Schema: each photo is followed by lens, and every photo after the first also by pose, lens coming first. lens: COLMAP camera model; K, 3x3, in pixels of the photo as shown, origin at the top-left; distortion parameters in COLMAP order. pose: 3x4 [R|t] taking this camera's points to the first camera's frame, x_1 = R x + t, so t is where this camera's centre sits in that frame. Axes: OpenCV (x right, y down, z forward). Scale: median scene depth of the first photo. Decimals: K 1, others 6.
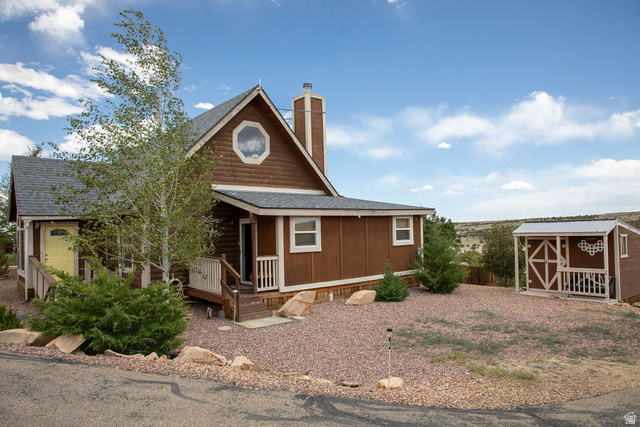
lens RADIAL K [[434.5, 0, 320.0], [0, 434.5, 213.5], [0, 0, 1]] dist [-0.077879, 0.041799]
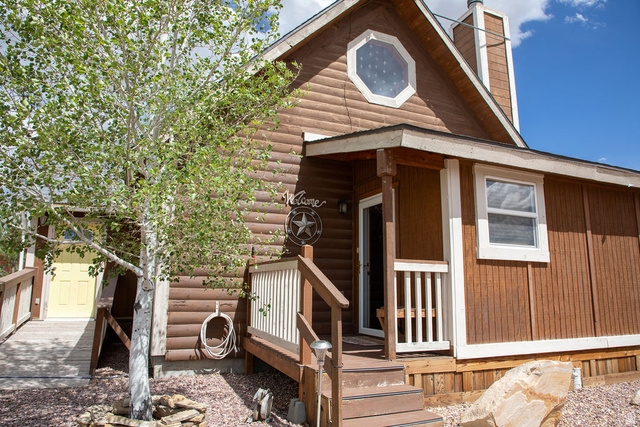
lens RADIAL K [[434.5, 0, 320.0], [0, 434.5, 213.5], [0, 0, 1]] dist [-0.077879, 0.041799]
pose [[0.952438, -0.025647, -0.303651, -0.087723], [-0.017361, 0.990267, -0.138096, 0.108865], [0.304237, 0.136800, 0.942723, 0.586597]]
